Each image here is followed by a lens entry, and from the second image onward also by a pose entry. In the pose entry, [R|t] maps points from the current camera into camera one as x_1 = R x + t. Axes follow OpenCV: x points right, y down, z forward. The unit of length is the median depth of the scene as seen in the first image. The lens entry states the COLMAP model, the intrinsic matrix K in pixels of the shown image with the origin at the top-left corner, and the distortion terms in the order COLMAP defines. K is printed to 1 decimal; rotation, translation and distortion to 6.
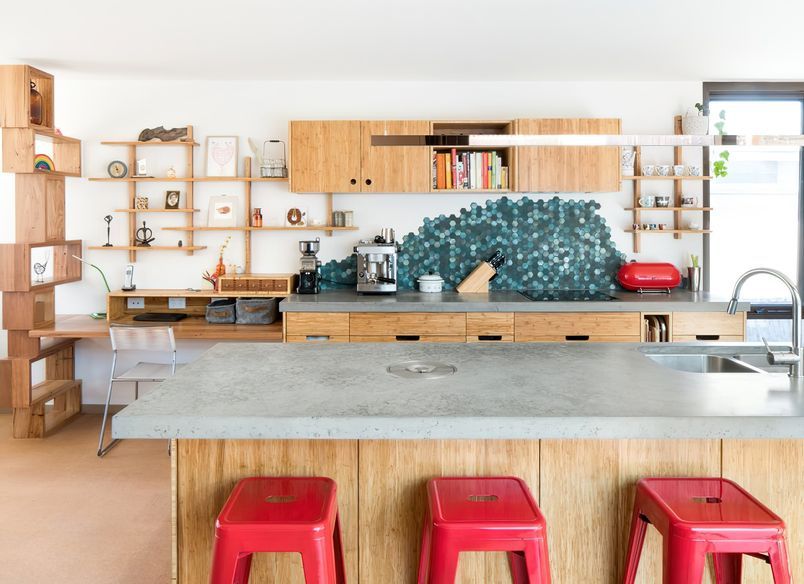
lens RADIAL K [[601.4, 0, 400.7], [0, 601.4, 238.3], [0, 0, 1]] dist [-0.004834, -0.003036]
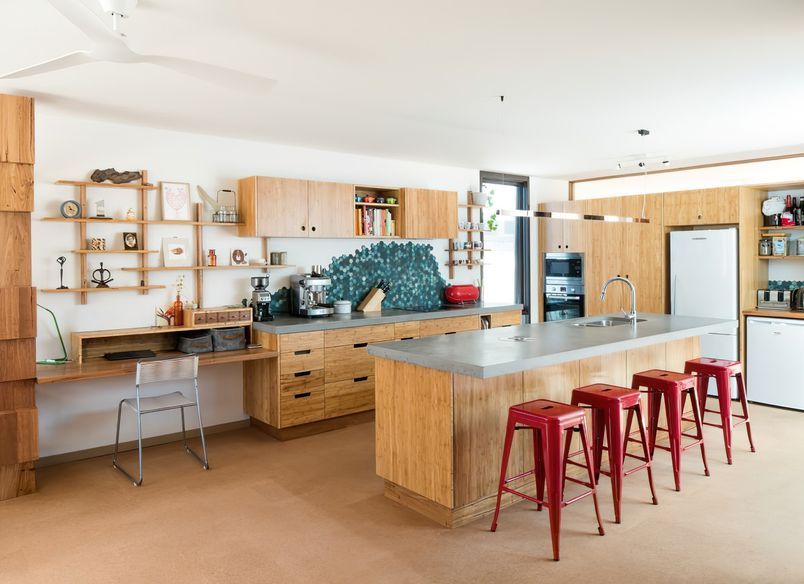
lens RADIAL K [[586.8, 0, 402.0], [0, 586.8, 292.0], [0, 0, 1]] dist [-0.009657, -0.002056]
pose [[0.769299, -0.044943, 0.637306, -0.656520], [0.029935, 0.998963, 0.034313, 0.002404], [-0.638187, -0.007319, 0.769846, -0.069708]]
